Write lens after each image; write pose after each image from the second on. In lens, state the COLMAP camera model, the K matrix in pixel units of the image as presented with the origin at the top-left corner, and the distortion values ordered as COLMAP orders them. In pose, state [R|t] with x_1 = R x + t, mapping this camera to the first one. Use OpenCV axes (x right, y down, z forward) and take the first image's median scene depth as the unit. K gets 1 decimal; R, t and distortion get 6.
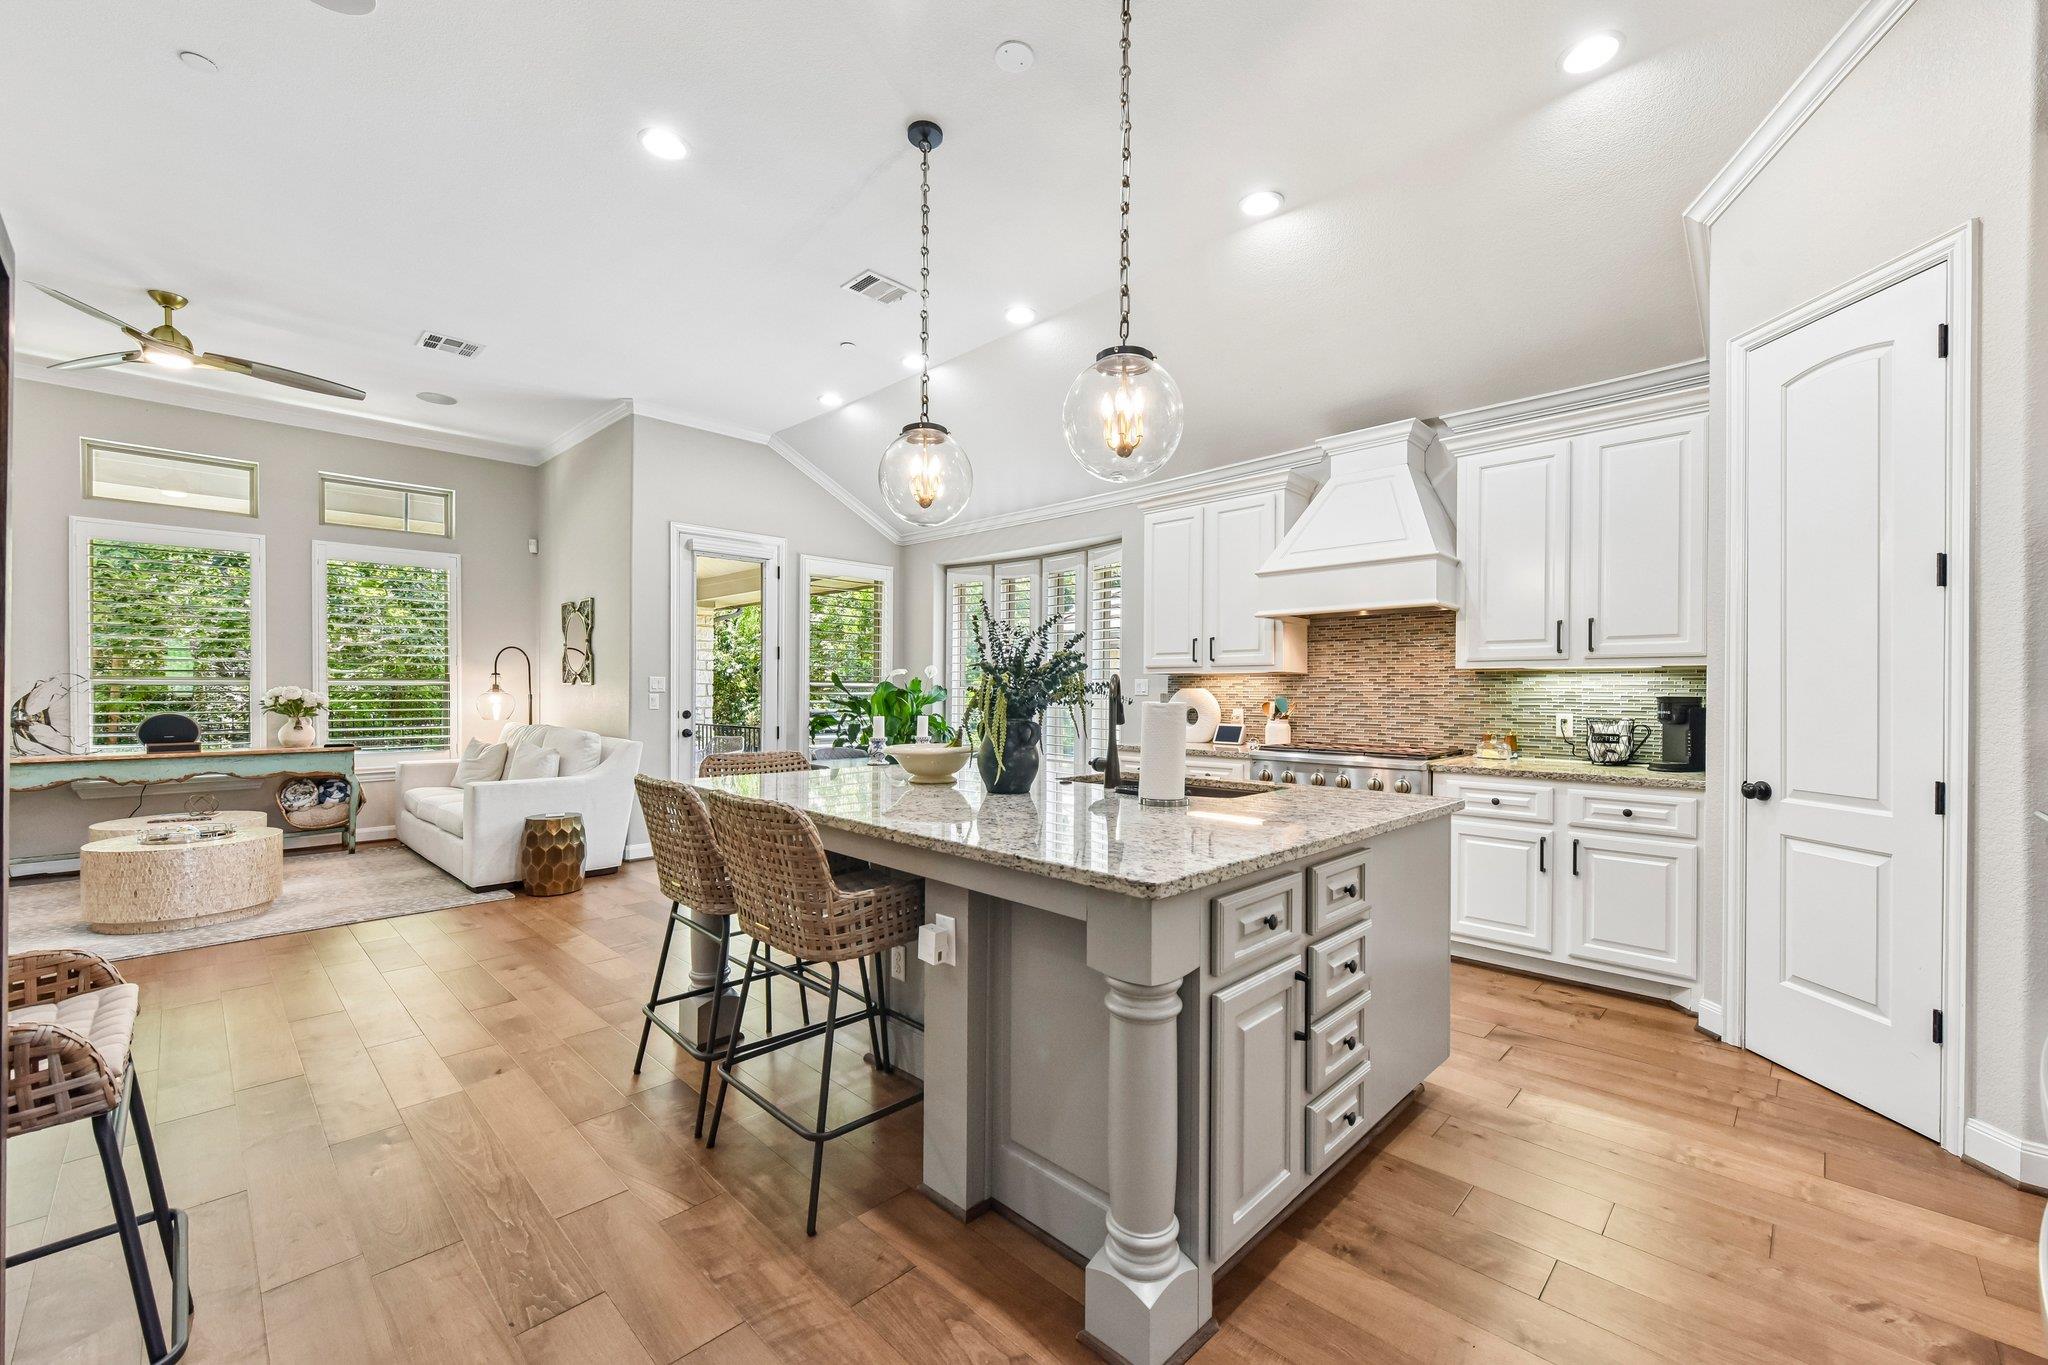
lens RADIAL K [[809.8, 0, 1035.1], [0, 809.8, 693.8], [0, 0, 1]] dist [0.001492, -0.001300]
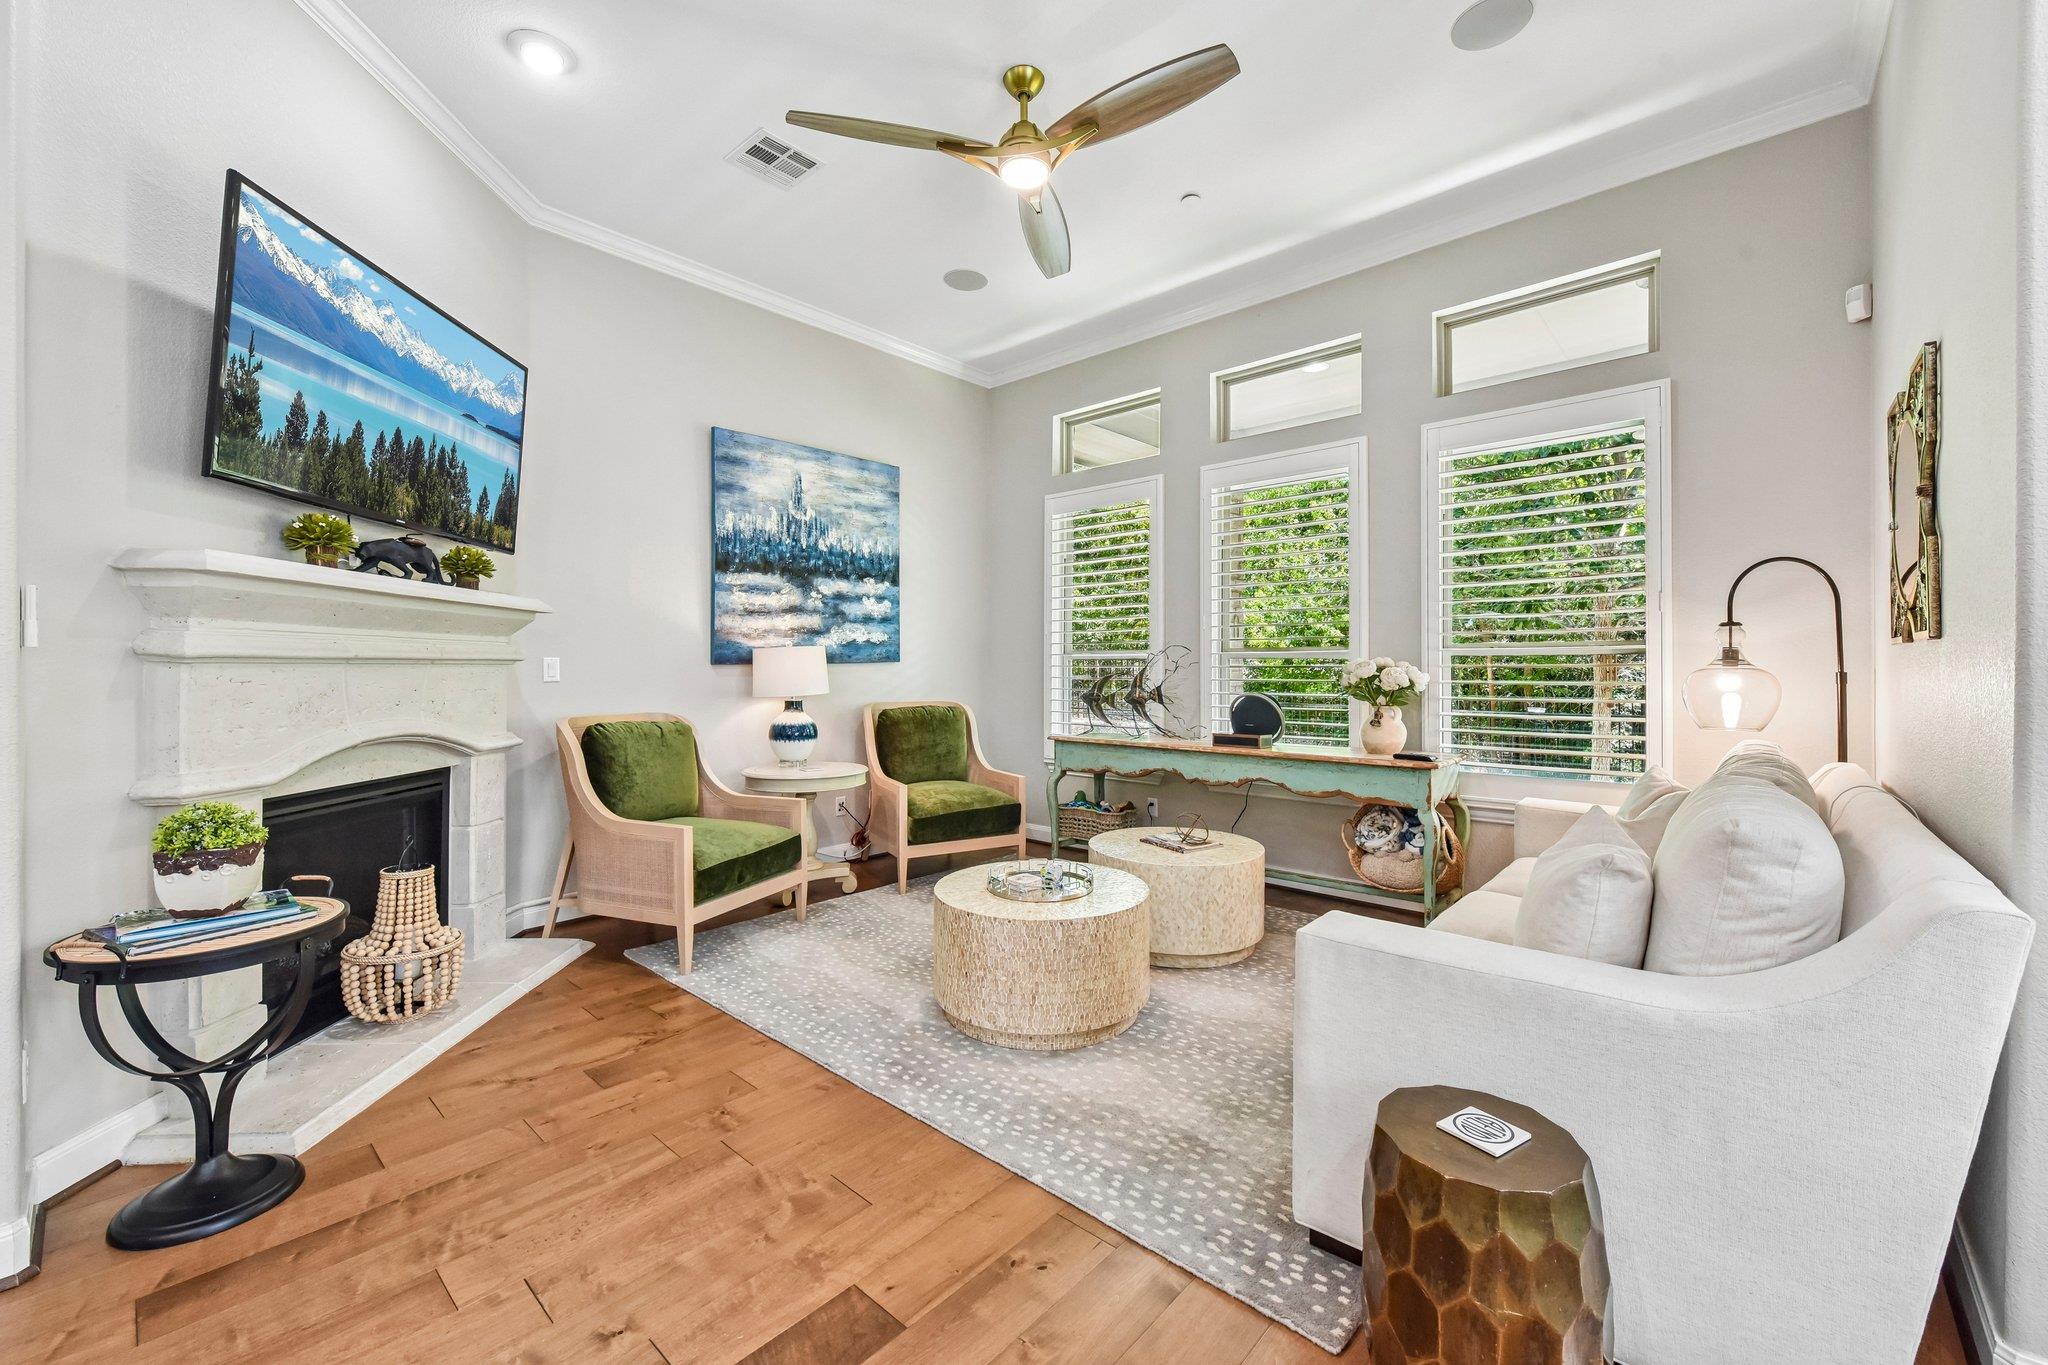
lens RADIAL K [[809.8, 0, 1031.0], [0, 809.8, 668.0], [0, 0, 1]] dist [0.001492, -0.001300]
pose [[0.027328, -0.002039, -0.999624, -0.339512], [-0.006022, 0.999979, -0.002204, 0.002109], [0.999608, 0.006080, 0.027315, 0.854304]]
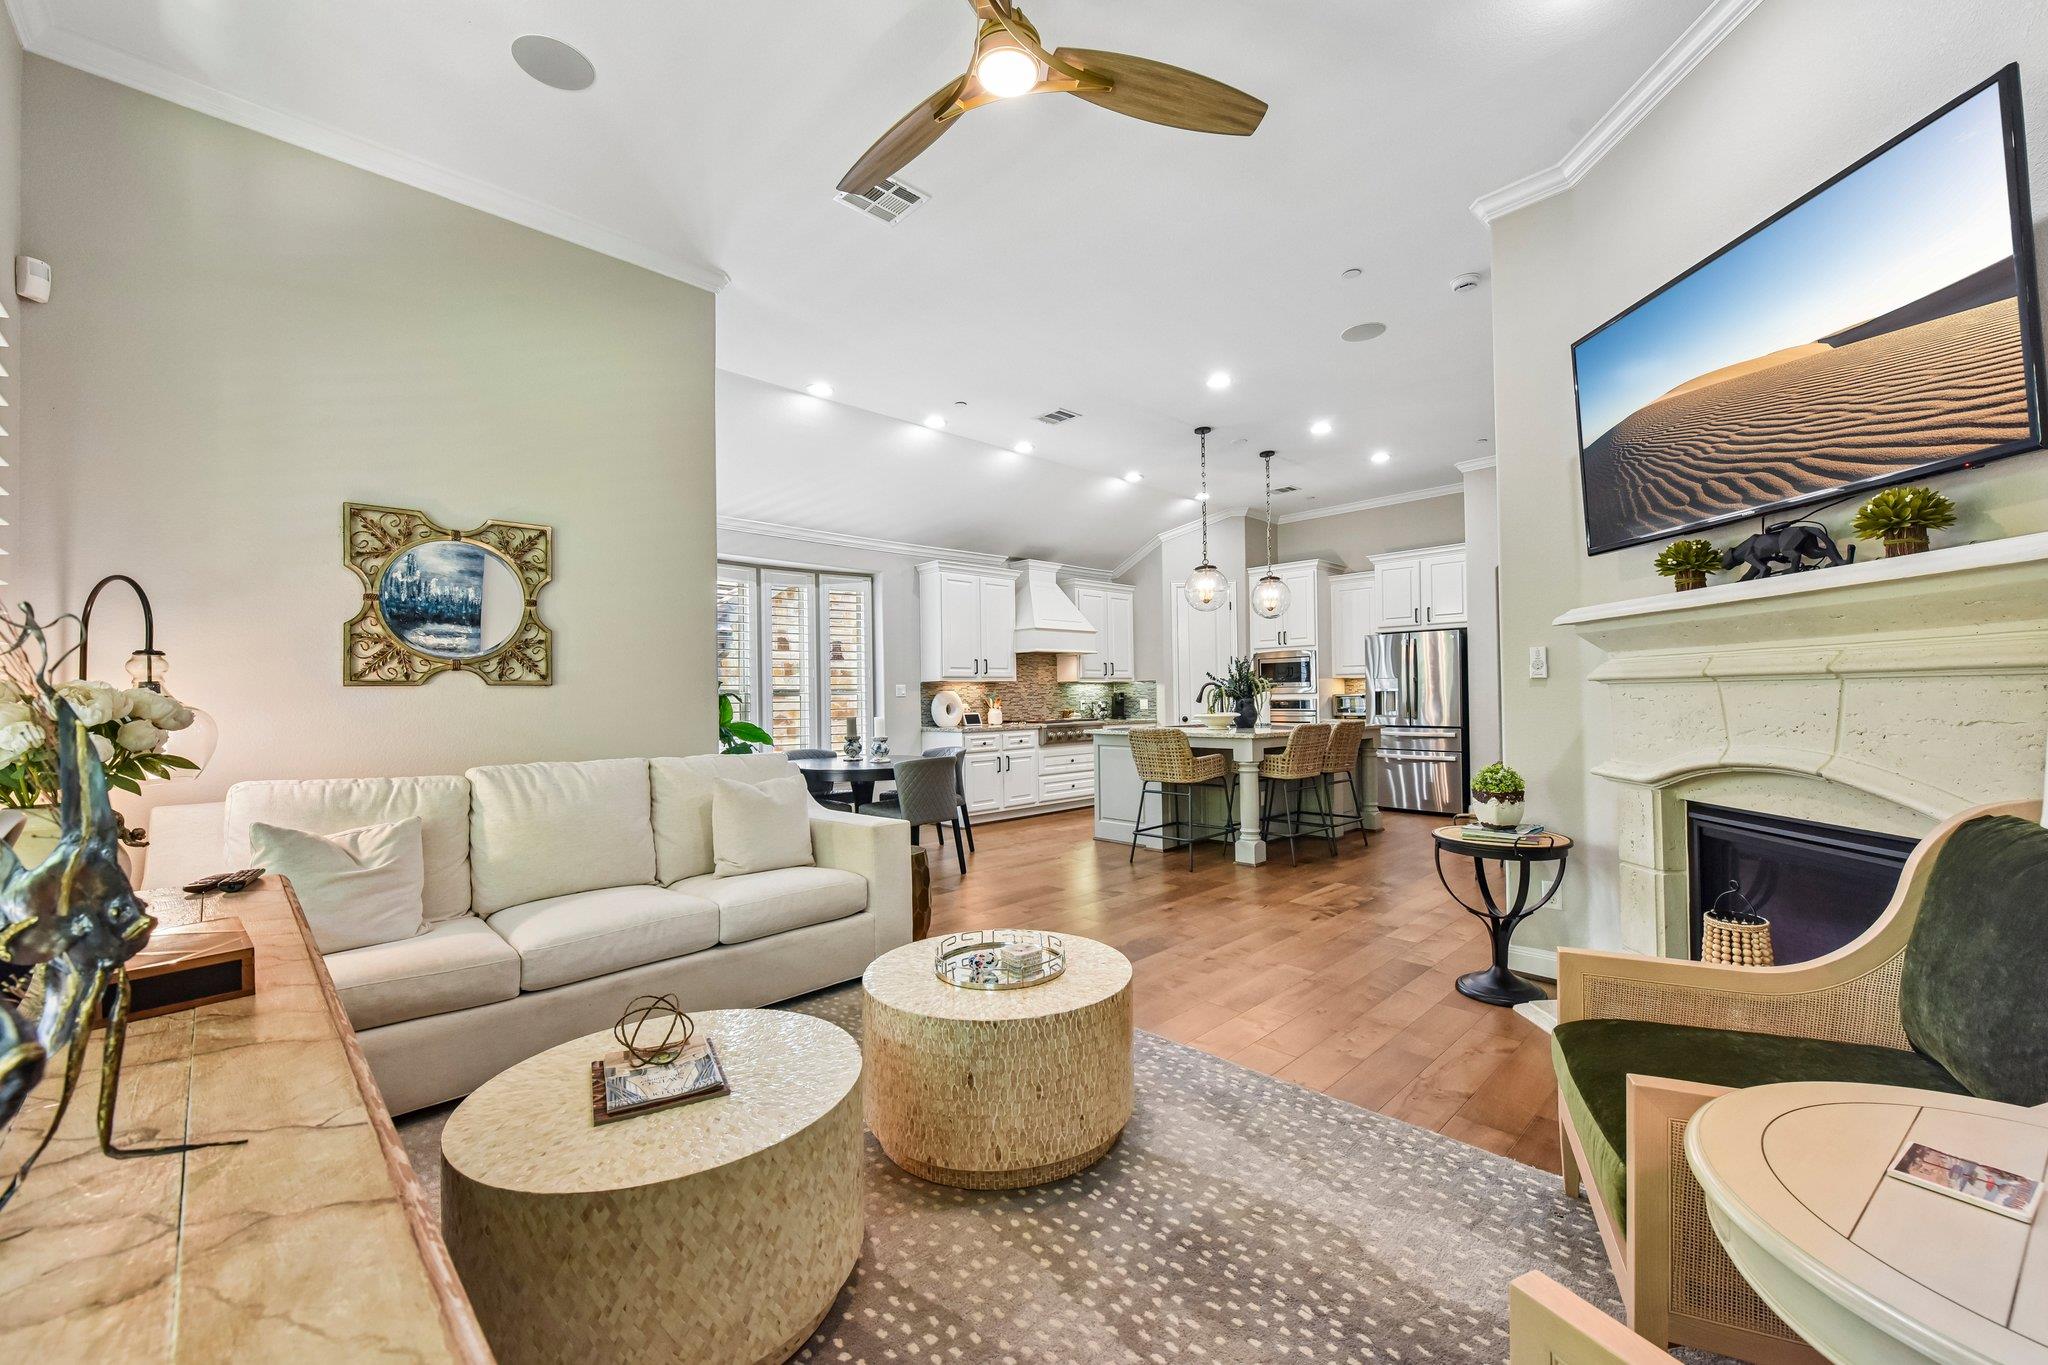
lens RADIAL K [[809.8, 0, 1024.7], [0, 809.8, 681.5], [0, 0, 1]] dist [0.001492, -0.001300]
pose [[0.044235, 0.013840, 0.998925, -1.383007], [0.018918, 0.999713, -0.014689, 0.000113], [-0.998842, 0.019547, 0.043960, 0.837729]]
